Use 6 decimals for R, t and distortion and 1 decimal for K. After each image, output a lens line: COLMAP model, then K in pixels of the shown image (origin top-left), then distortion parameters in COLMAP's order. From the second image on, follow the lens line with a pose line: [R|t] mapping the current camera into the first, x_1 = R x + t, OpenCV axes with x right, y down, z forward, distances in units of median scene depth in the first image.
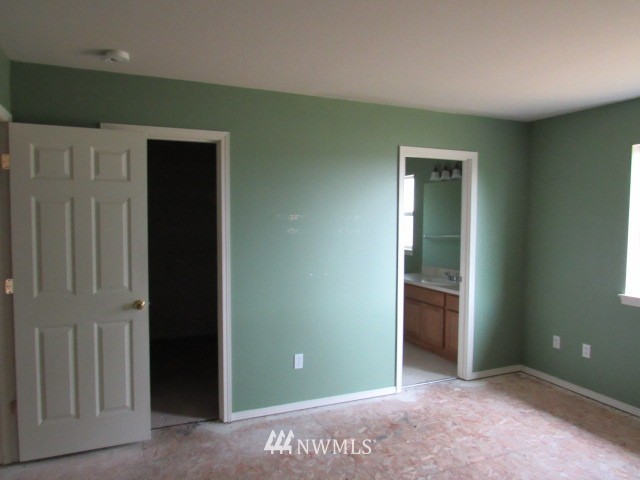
lens RADIAL K [[453.1, 0, 318.7], [0, 453.1, 242.0], [0, 0, 1]] dist [-0.022844, 0.001976]
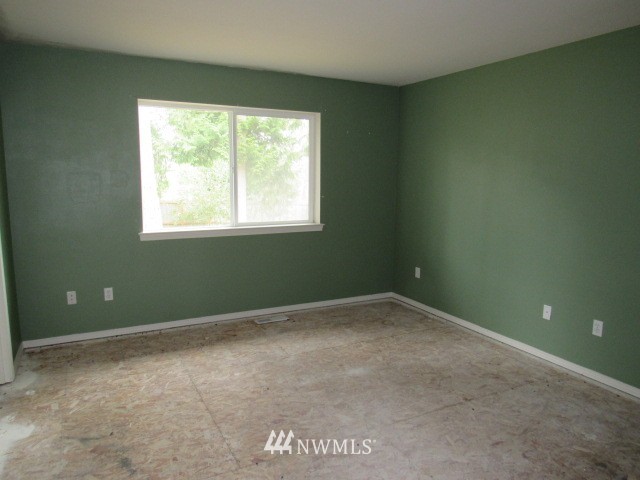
lens RADIAL K [[453.1, 0, 319.4], [0, 453.1, 237.8], [0, 0, 1]] dist [-0.022844, 0.001976]
pose [[-0.034342, -0.159232, 0.986644, -0.464385], [0.055476, 0.985400, 0.160962, -0.028369], [-0.997869, 0.060262, -0.025007, 0.578833]]
